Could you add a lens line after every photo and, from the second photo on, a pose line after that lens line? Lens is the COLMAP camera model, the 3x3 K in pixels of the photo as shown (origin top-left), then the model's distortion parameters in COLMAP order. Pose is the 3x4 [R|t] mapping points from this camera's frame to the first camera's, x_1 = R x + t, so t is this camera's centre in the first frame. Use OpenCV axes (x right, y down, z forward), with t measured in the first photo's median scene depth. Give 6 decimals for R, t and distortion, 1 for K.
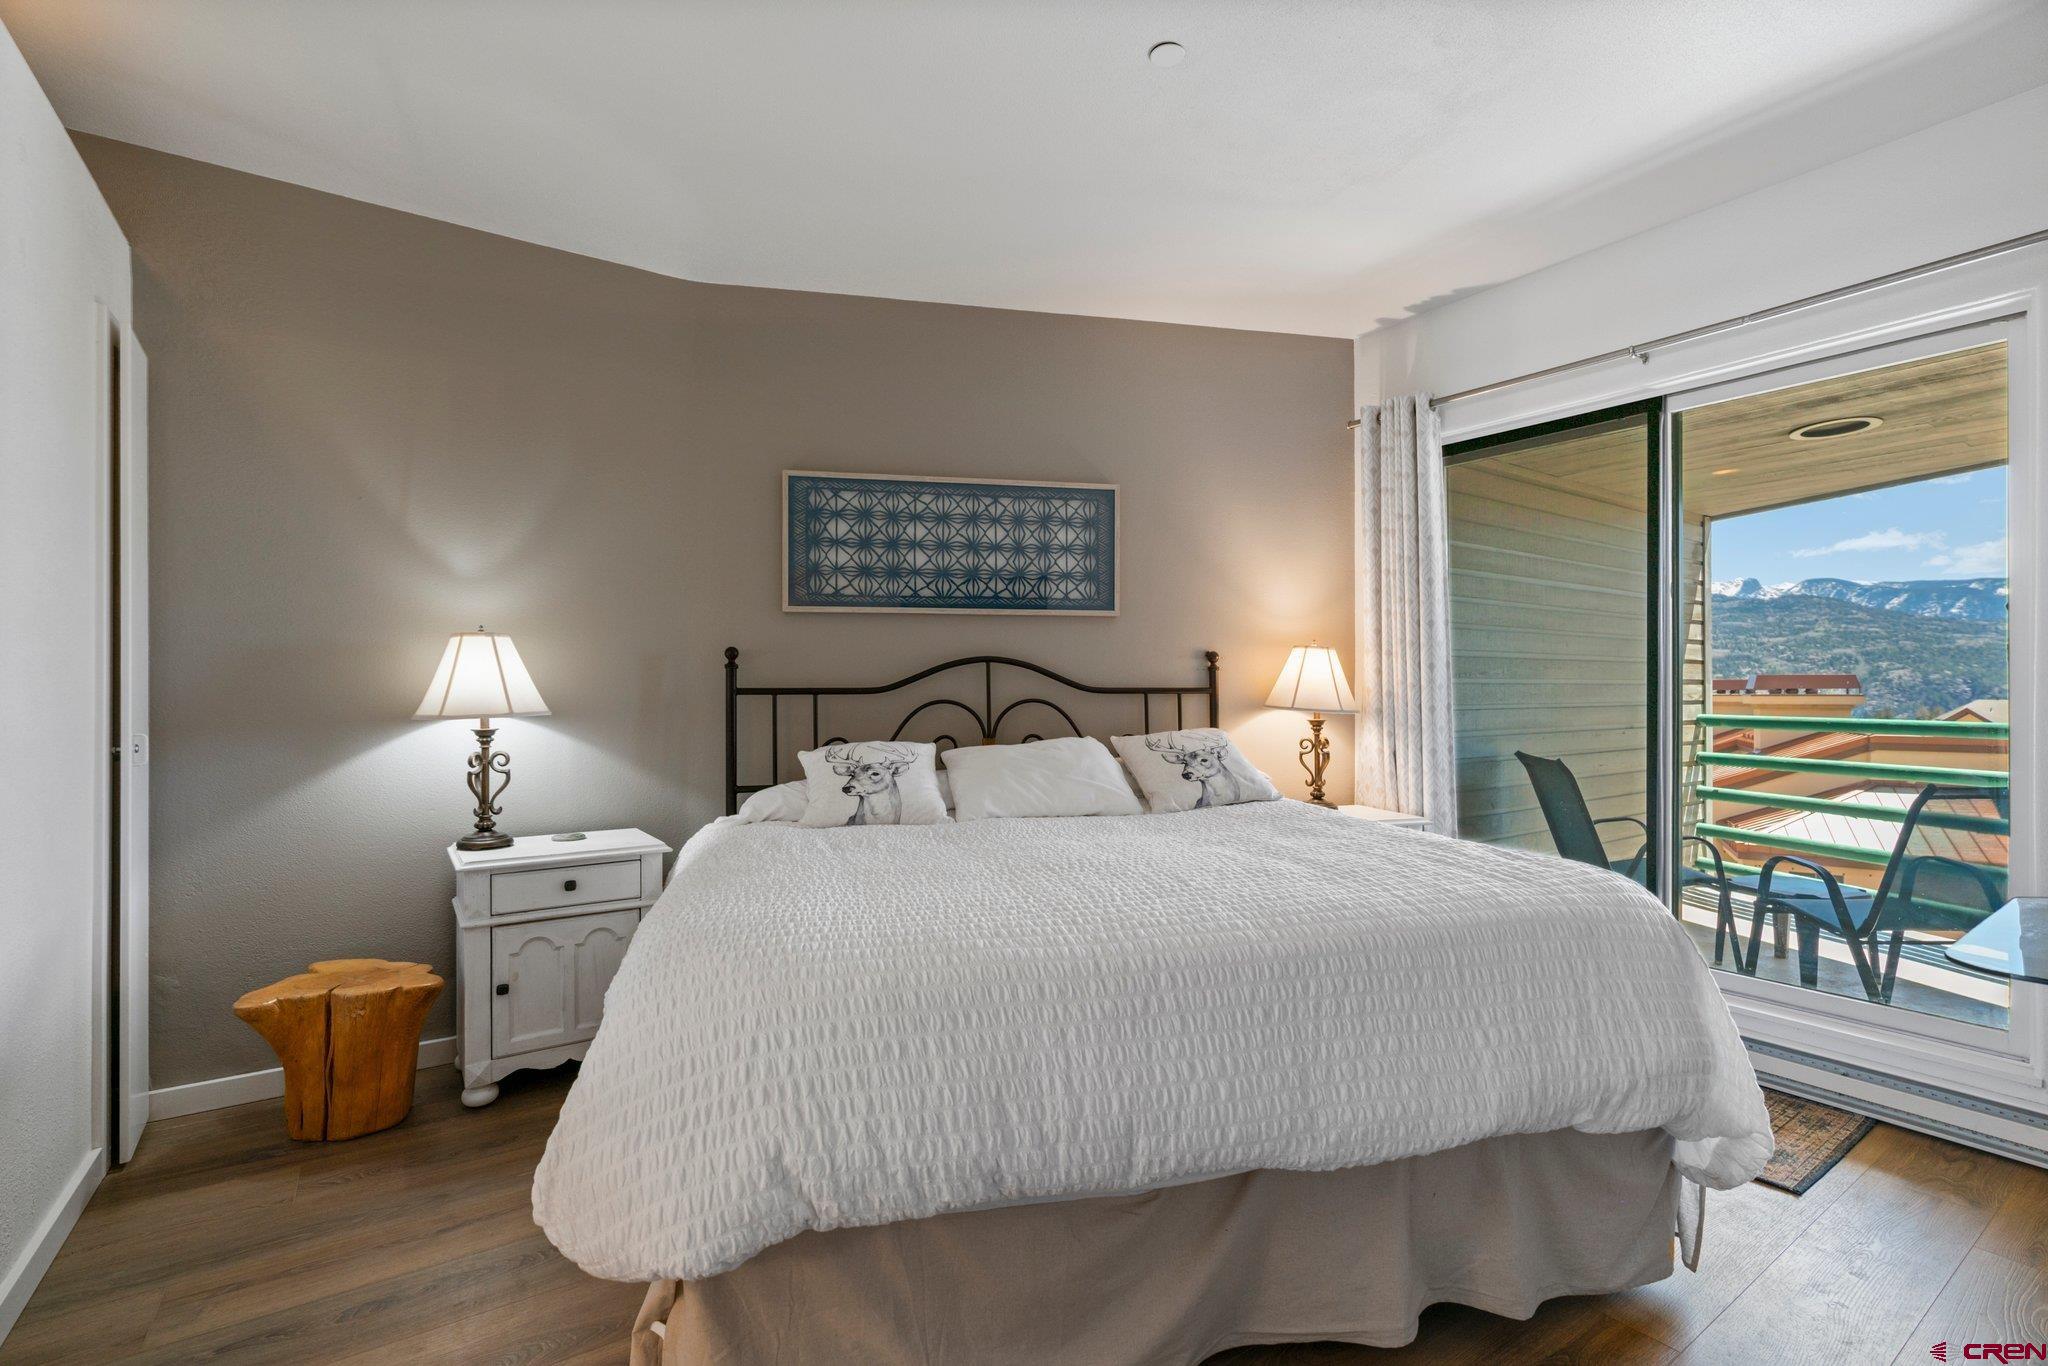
lens RADIAL K [[928.1, 0, 1024.0], [0, 928.1, 683.0], [0, 0, 1]] dist [-0.000805, 0.000164]
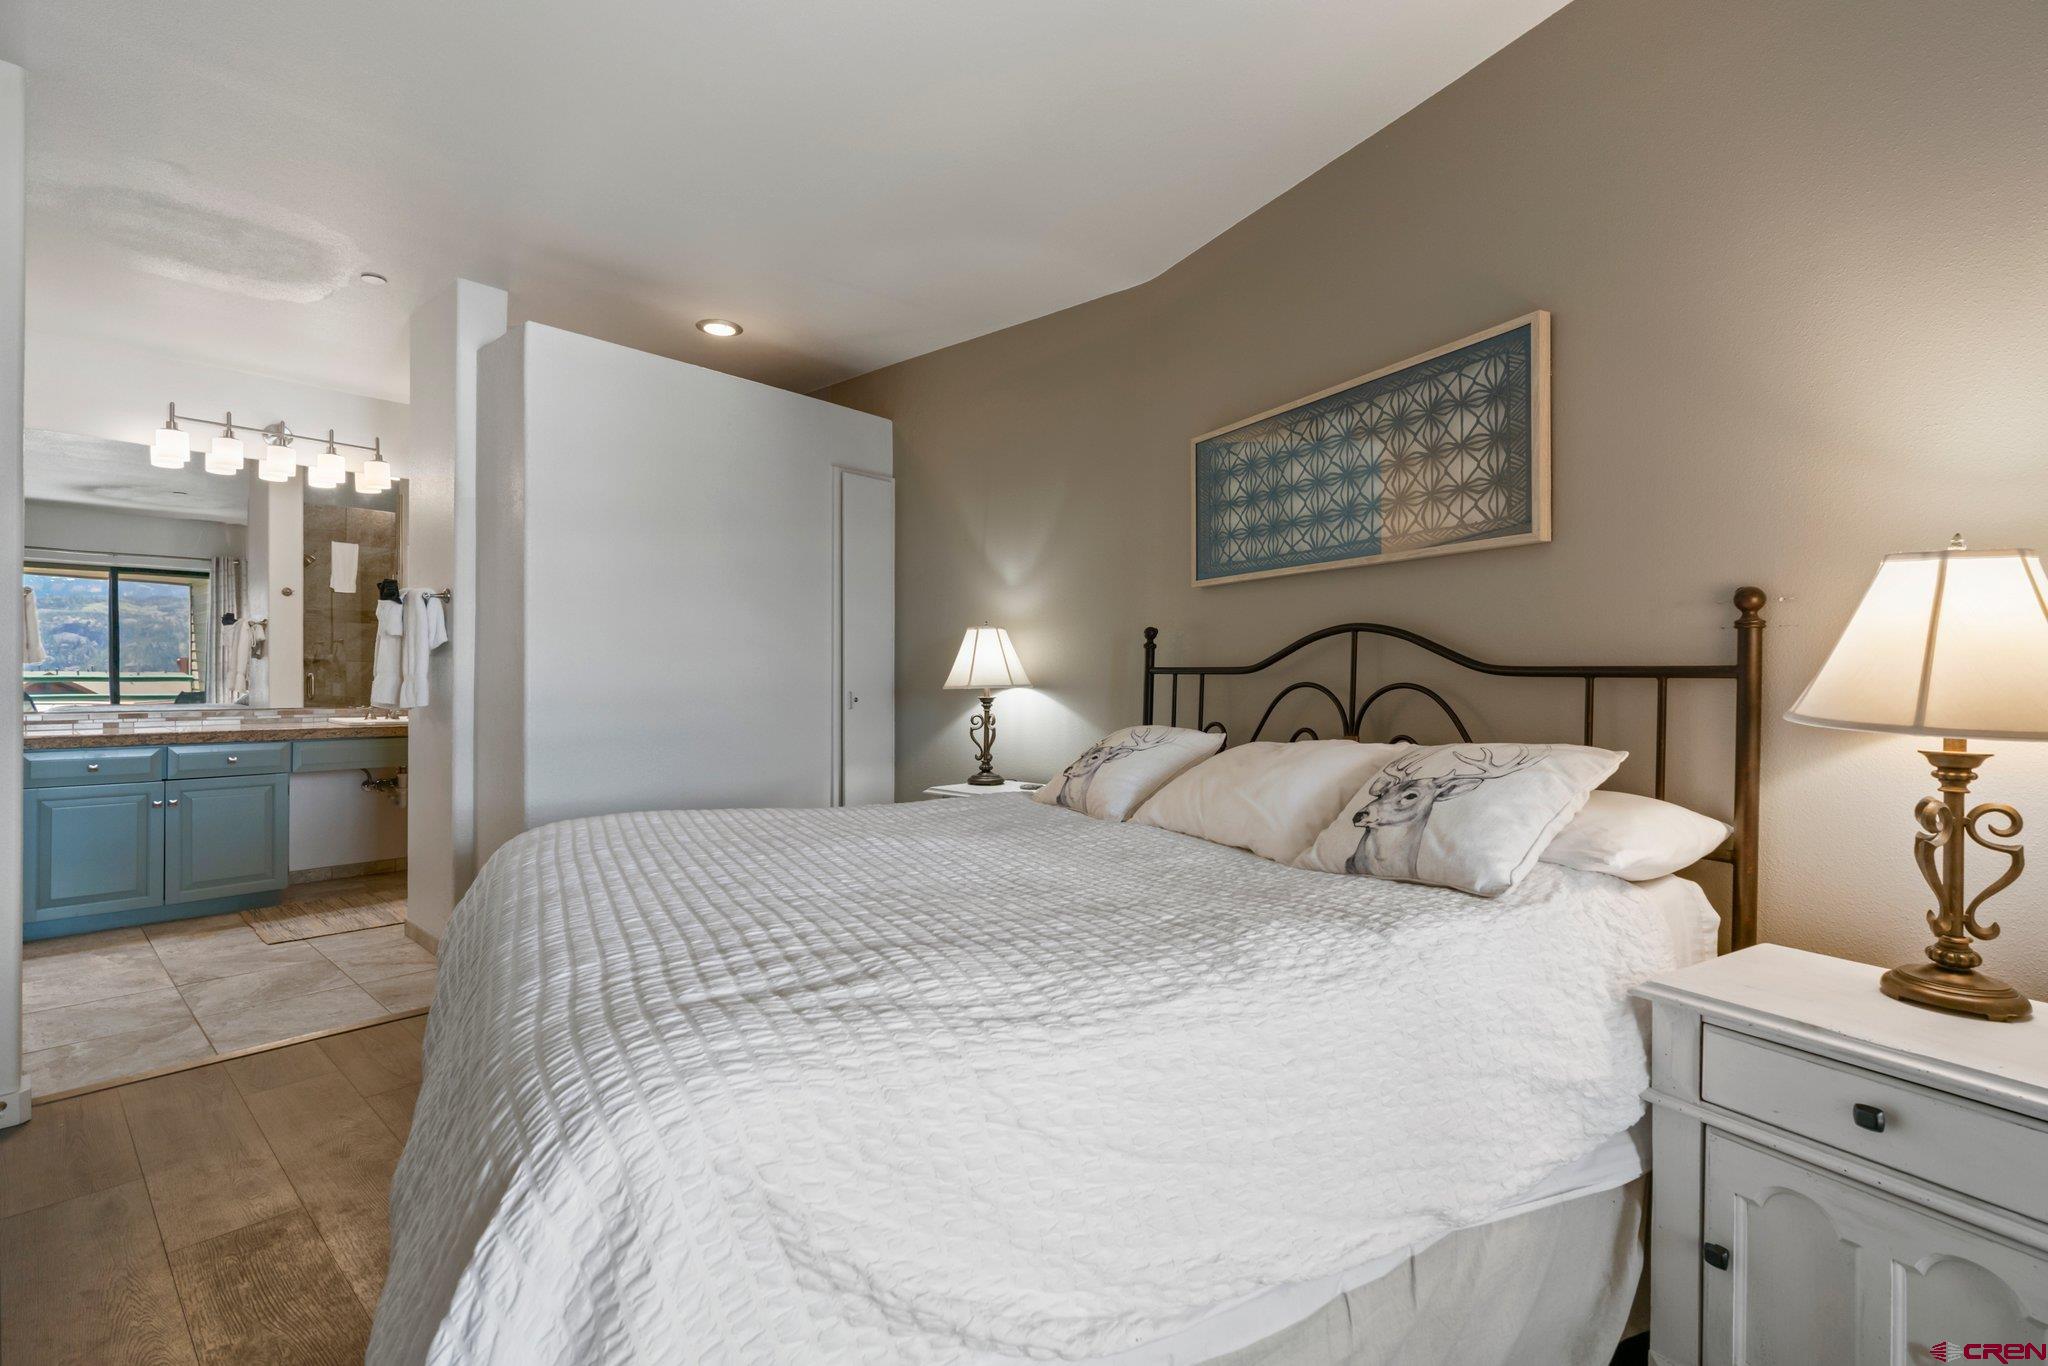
lens RADIAL K [[928.1, 0, 1024.0], [0, 928.1, 683.0], [0, 0, 1]] dist [-0.000805, 0.000164]
pose [[0.250161, 0.014928, -0.968089, 0.602269], [0.002003, 0.999871, 0.015936, 0.005707], [0.968202, -0.005926, 0.250099, 0.571344]]
